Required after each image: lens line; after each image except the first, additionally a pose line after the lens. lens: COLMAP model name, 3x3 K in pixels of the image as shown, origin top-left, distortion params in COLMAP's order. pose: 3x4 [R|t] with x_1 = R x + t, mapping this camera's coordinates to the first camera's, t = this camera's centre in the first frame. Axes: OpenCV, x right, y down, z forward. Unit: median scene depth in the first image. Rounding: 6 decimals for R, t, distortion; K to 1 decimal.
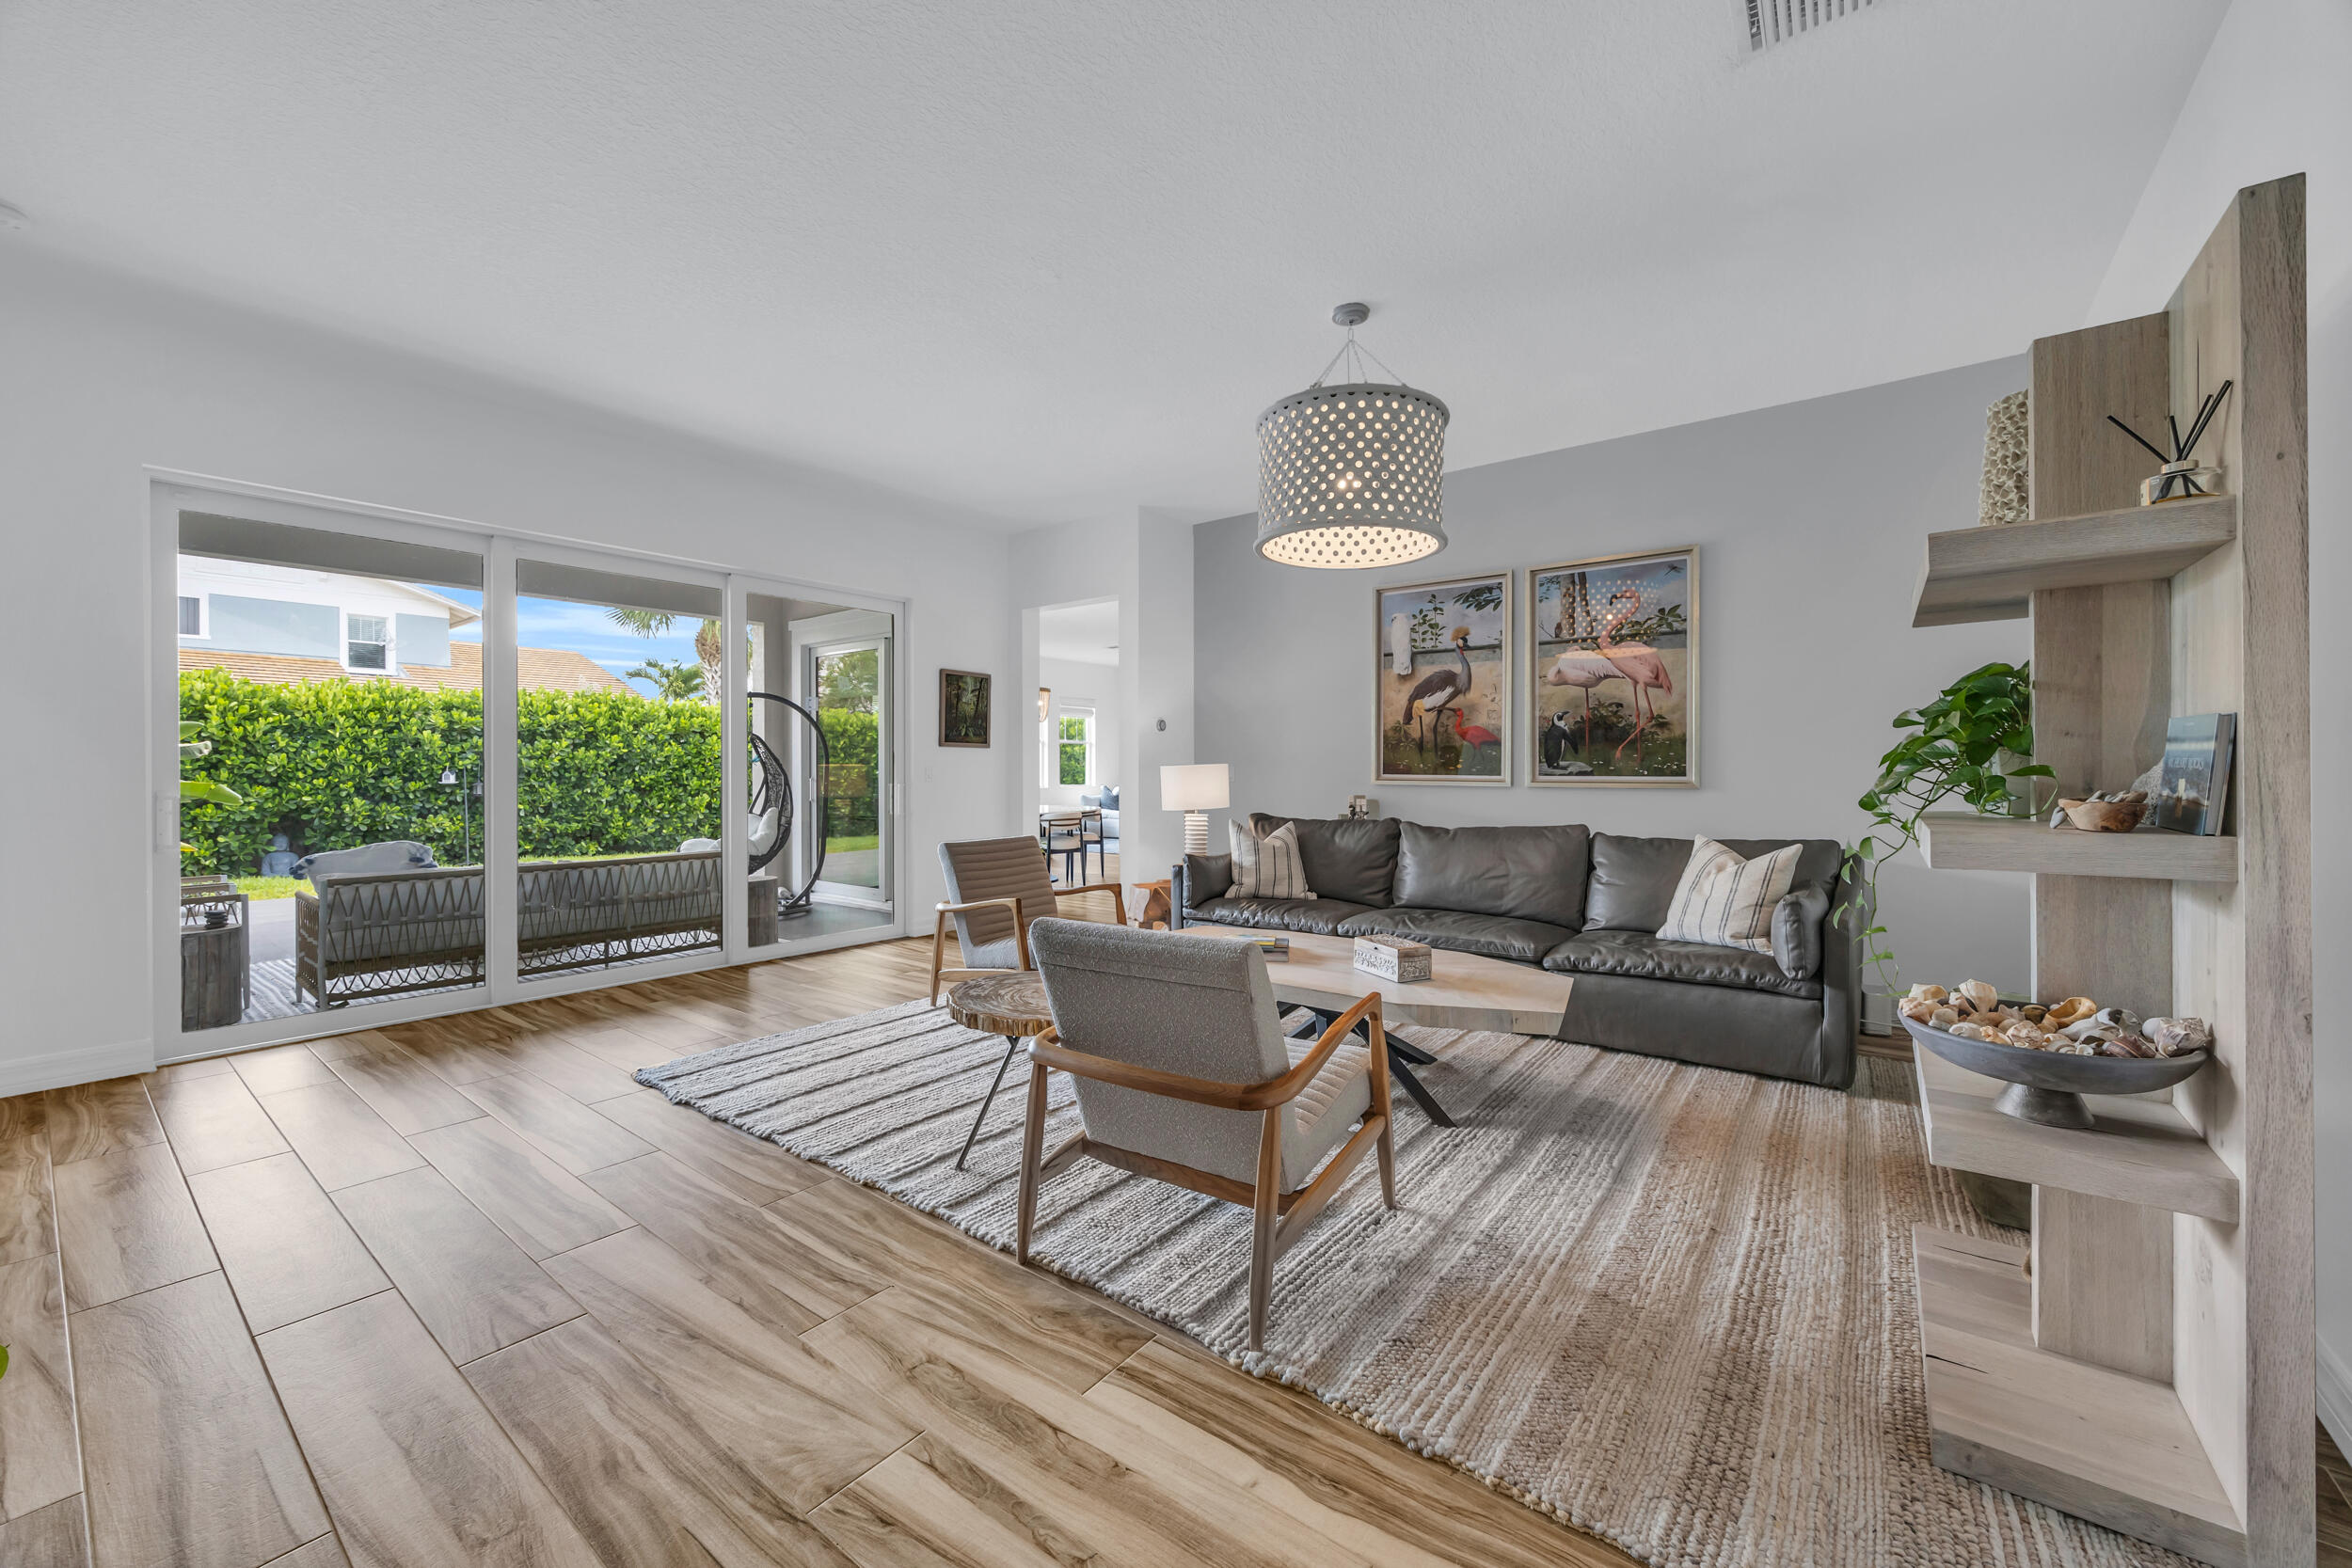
lens RADIAL K [[909.6, 0, 1167.7], [0, 909.6, 771.9], [0, 0, 1]] dist [-0.002184, -0.000244]
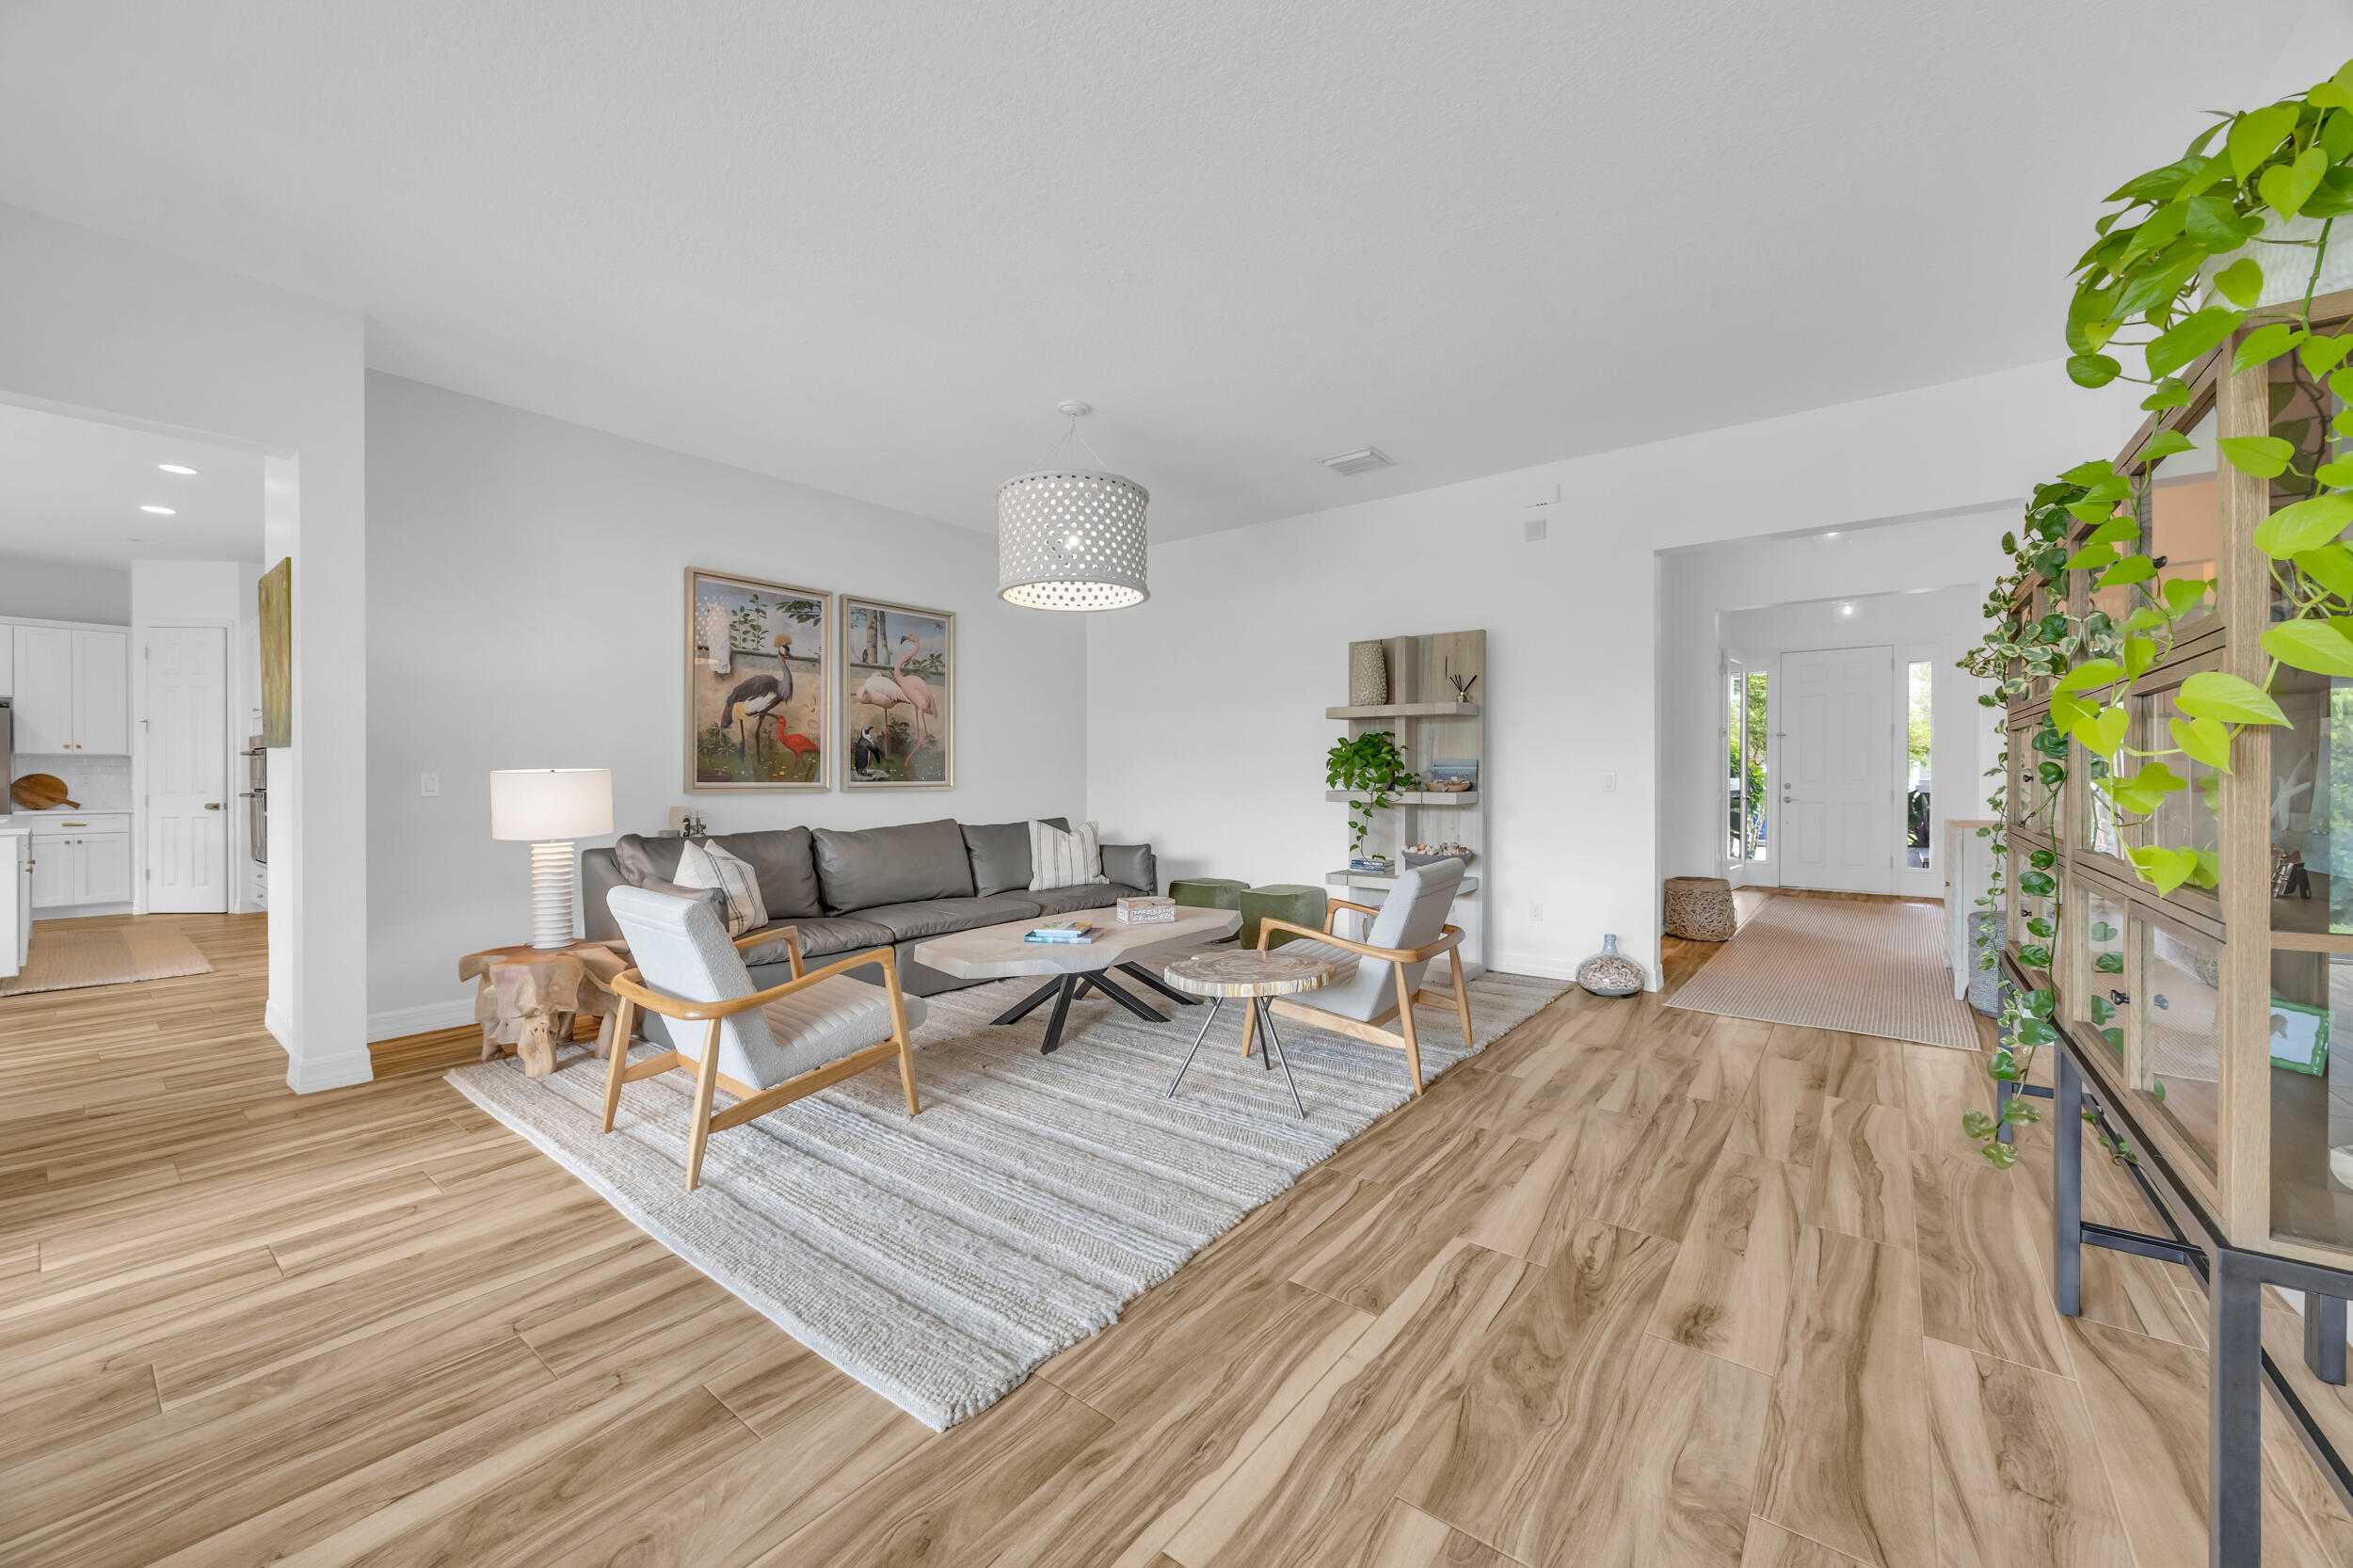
lens RADIAL K [[910.1, 0, 1177.1], [0, 910.1, 781.0], [0, 0, 1]] dist [-0.002184, -0.000244]
pose [[-0.005200, -0.007254, 0.999960, -0.726517], [0.005811, 0.999957, 0.007284, -0.003011], [-0.999970, 0.005849, -0.005157, 0.606045]]
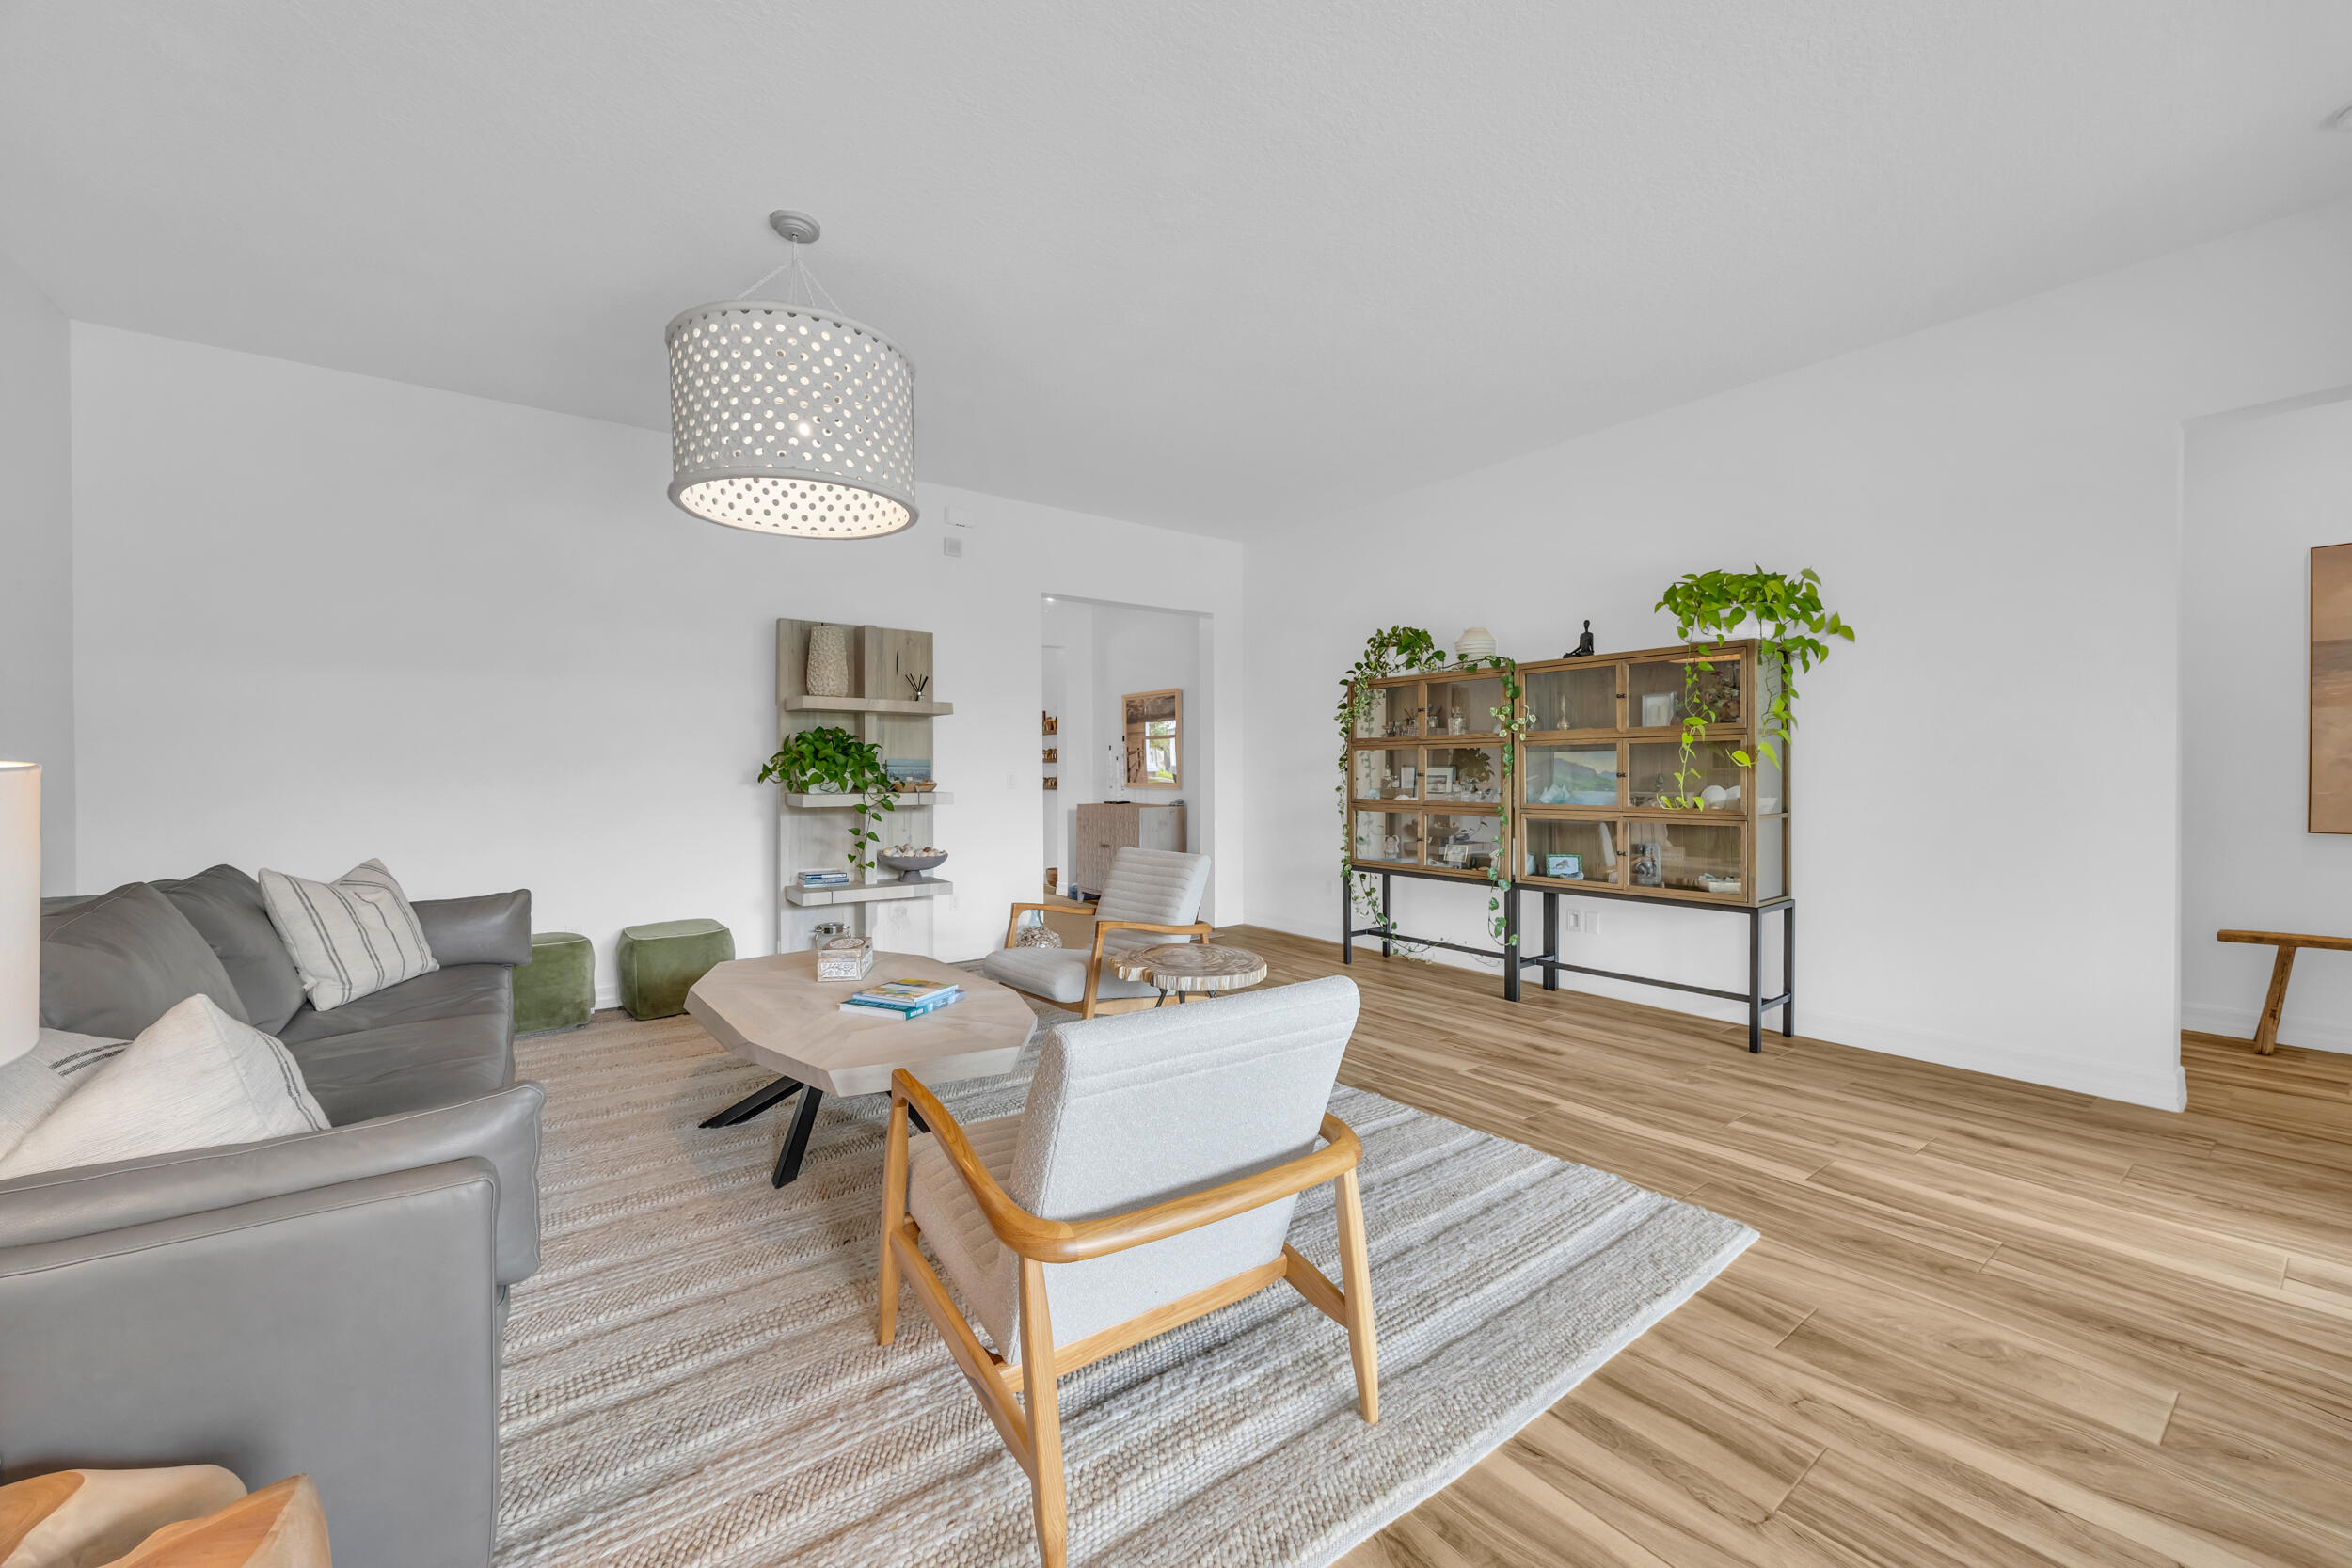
lens RADIAL K [[909.6, 0, 1181.9], [0, 909.6, 773.9], [0, 0, 1]] dist [-0.002184, -0.000244]
pose [[-0.967916, 0.002622, 0.251258, -0.247277], [0.004818, 0.999955, 0.008125, -0.008038], [-0.251226, 0.009075, -0.967886, 1.193903]]
